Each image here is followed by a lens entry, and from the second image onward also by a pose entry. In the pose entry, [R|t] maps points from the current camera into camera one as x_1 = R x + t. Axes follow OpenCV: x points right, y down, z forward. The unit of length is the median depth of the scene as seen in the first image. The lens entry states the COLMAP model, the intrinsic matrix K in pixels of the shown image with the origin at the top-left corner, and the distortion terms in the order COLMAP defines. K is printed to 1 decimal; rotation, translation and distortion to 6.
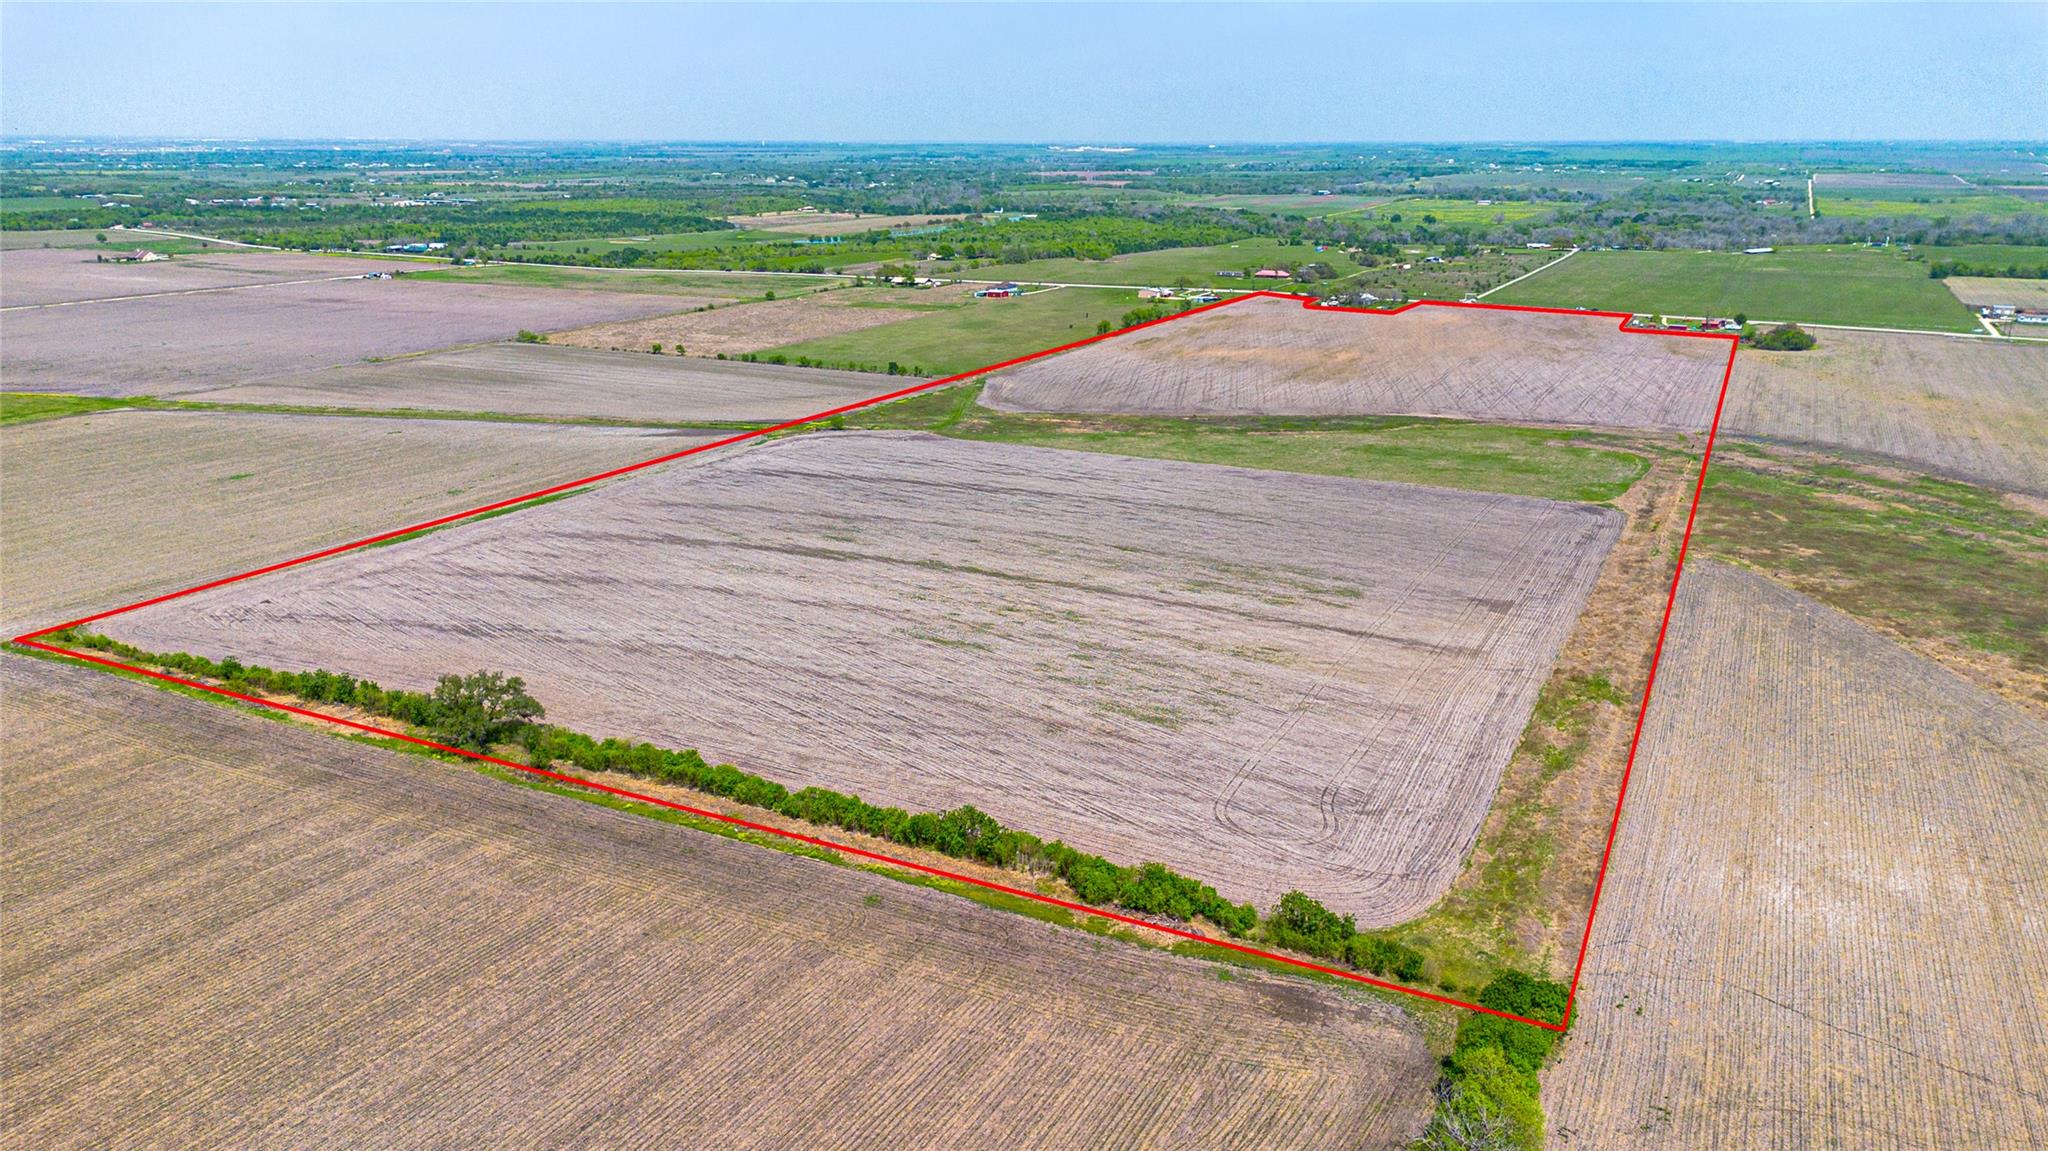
lens RADIAL K [[1483.2, 0, 1024.0], [0, 1483.2, 575.5], [0, 0, 1]] dist [0.150225, -0.272300]
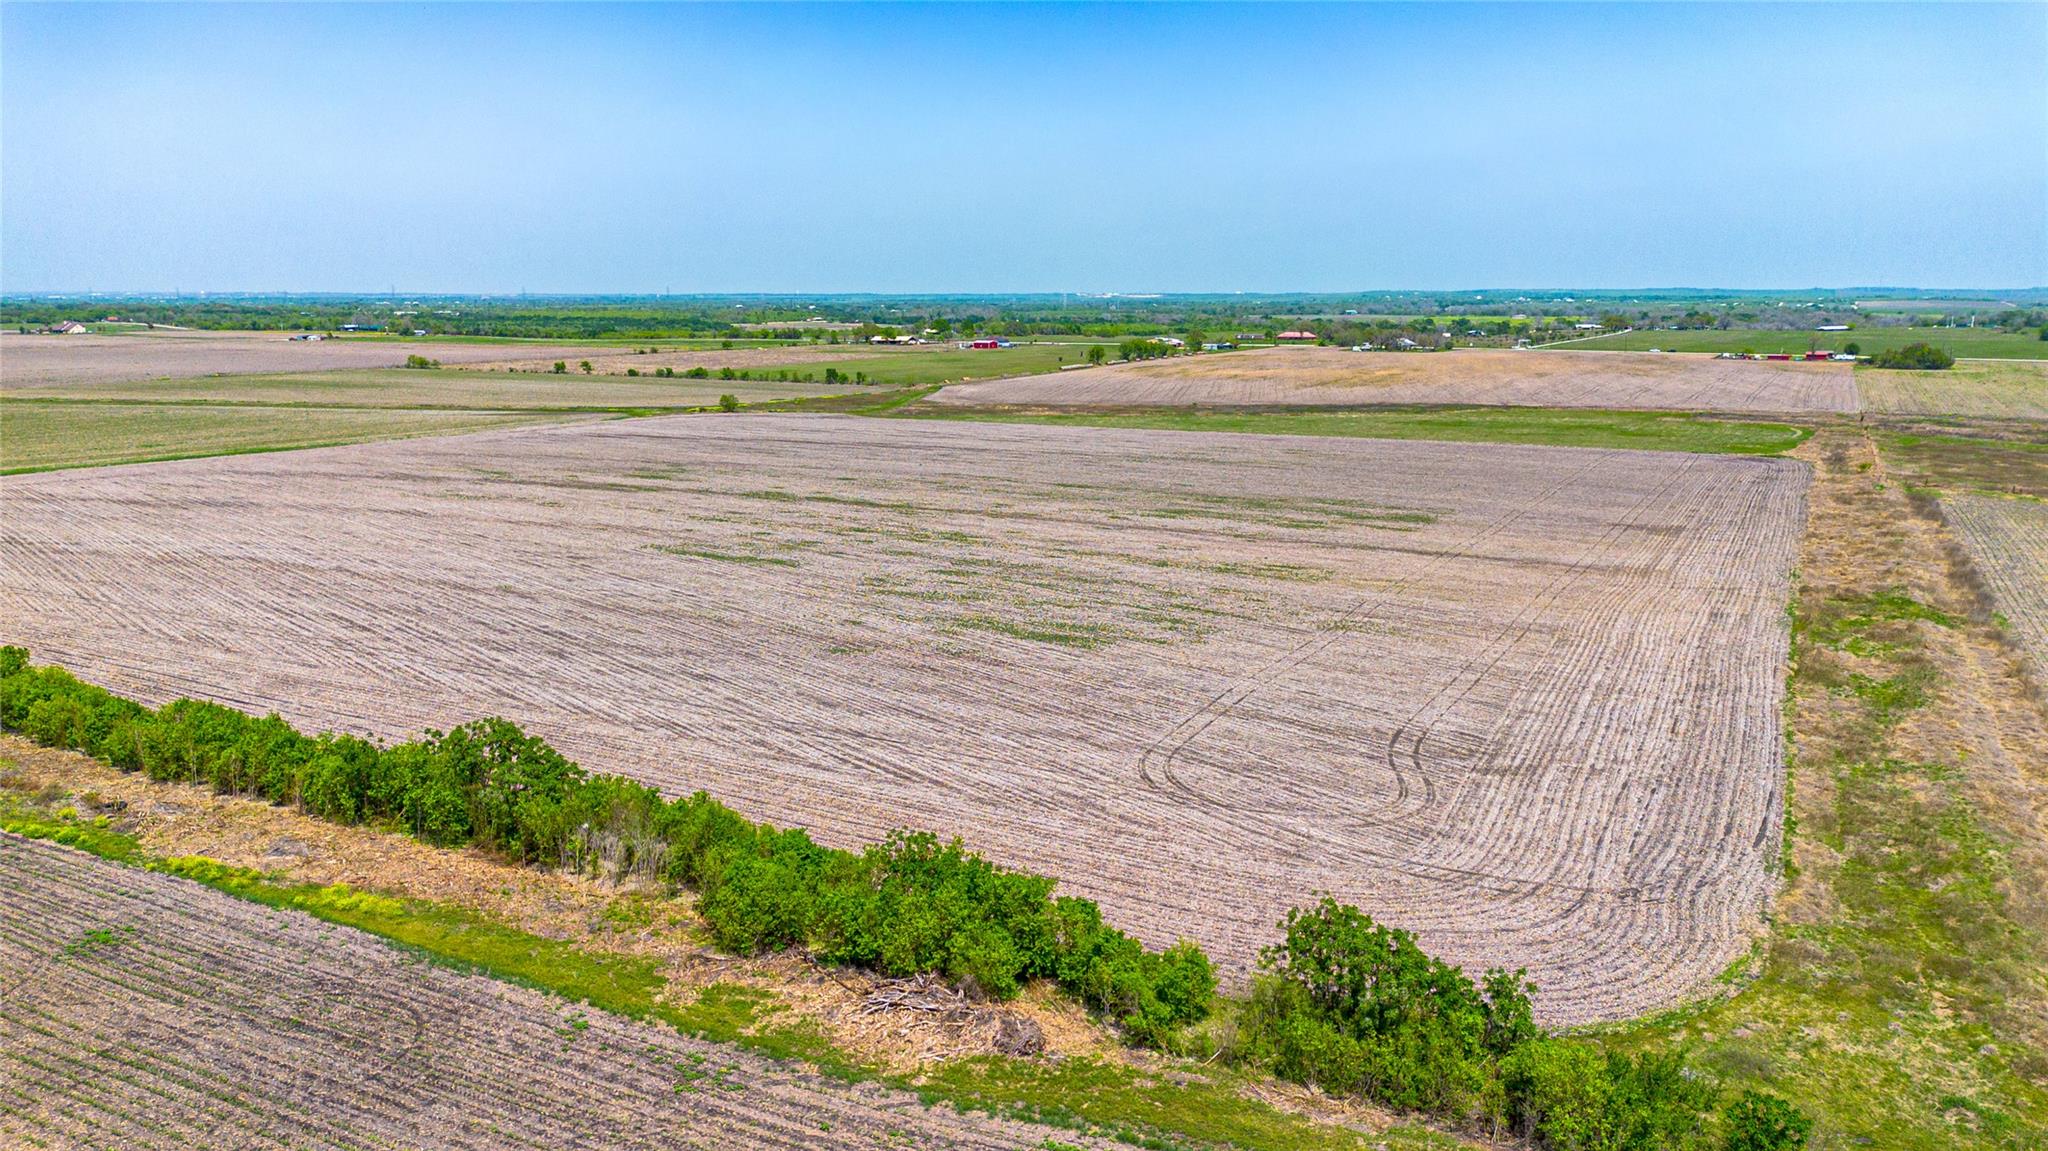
lens RADIAL K [[1485.6, 0, 1024.0], [0, 1485.6, 575.5], [0, 0, 1]] dist [0.098519, -0.111754]
pose [[0.999771, 0.001105, -0.021364, 0.075043], [-0.003212, 0.995100, -0.098823, 0.106457], [0.021150, 0.098869, 0.994876, 0.413522]]
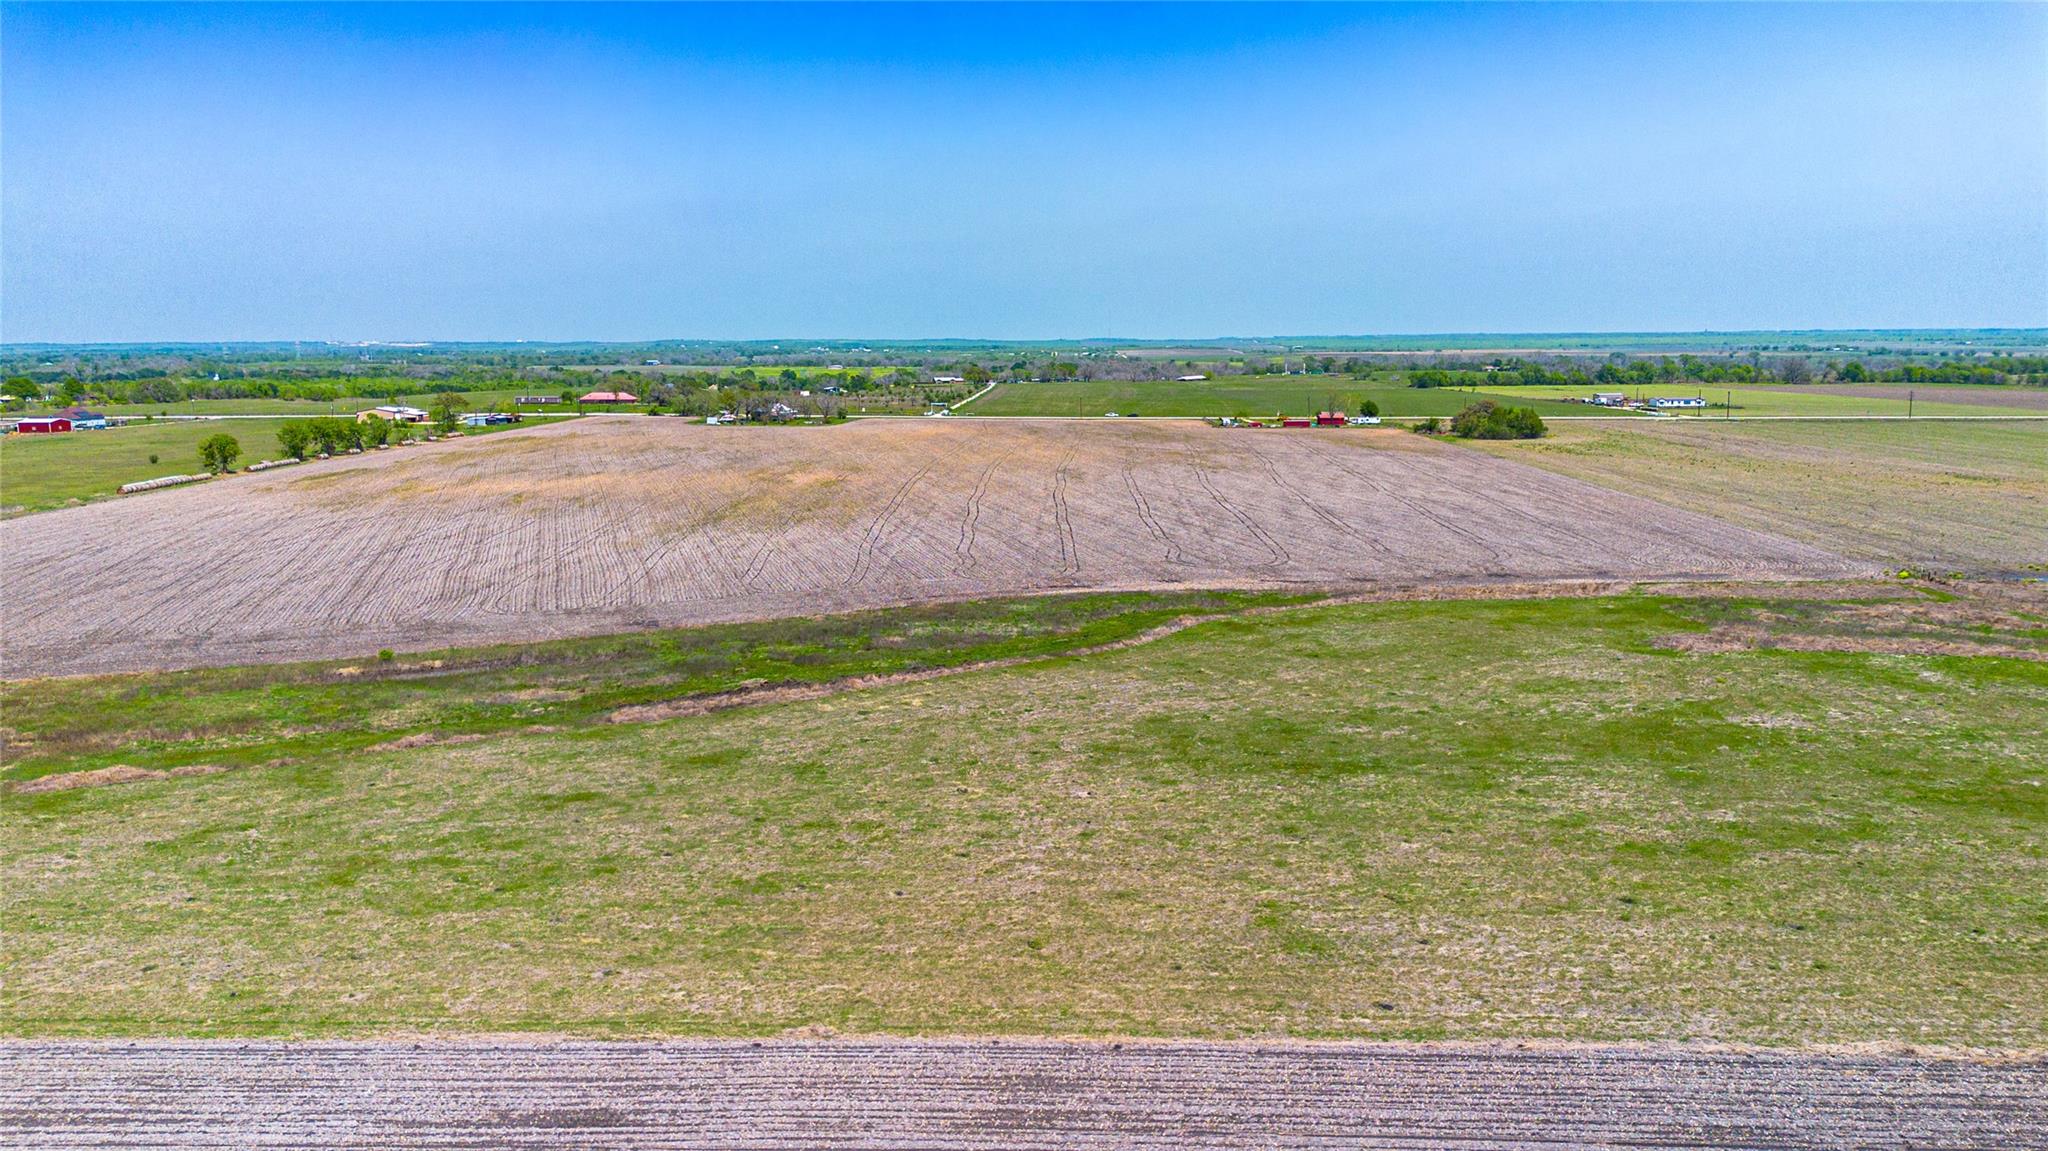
lens RADIAL K [[1485.6, 0, 1024.0], [0, 1485.6, 575.5], [0, 0, 1]] dist [0.098519, -0.111754]
pose [[0.905155, -0.075809, 0.418268, 0.191358], [0.129532, 0.986362, -0.101542, -0.144916], [-0.404866, 0.146091, 0.902630, 1.296915]]
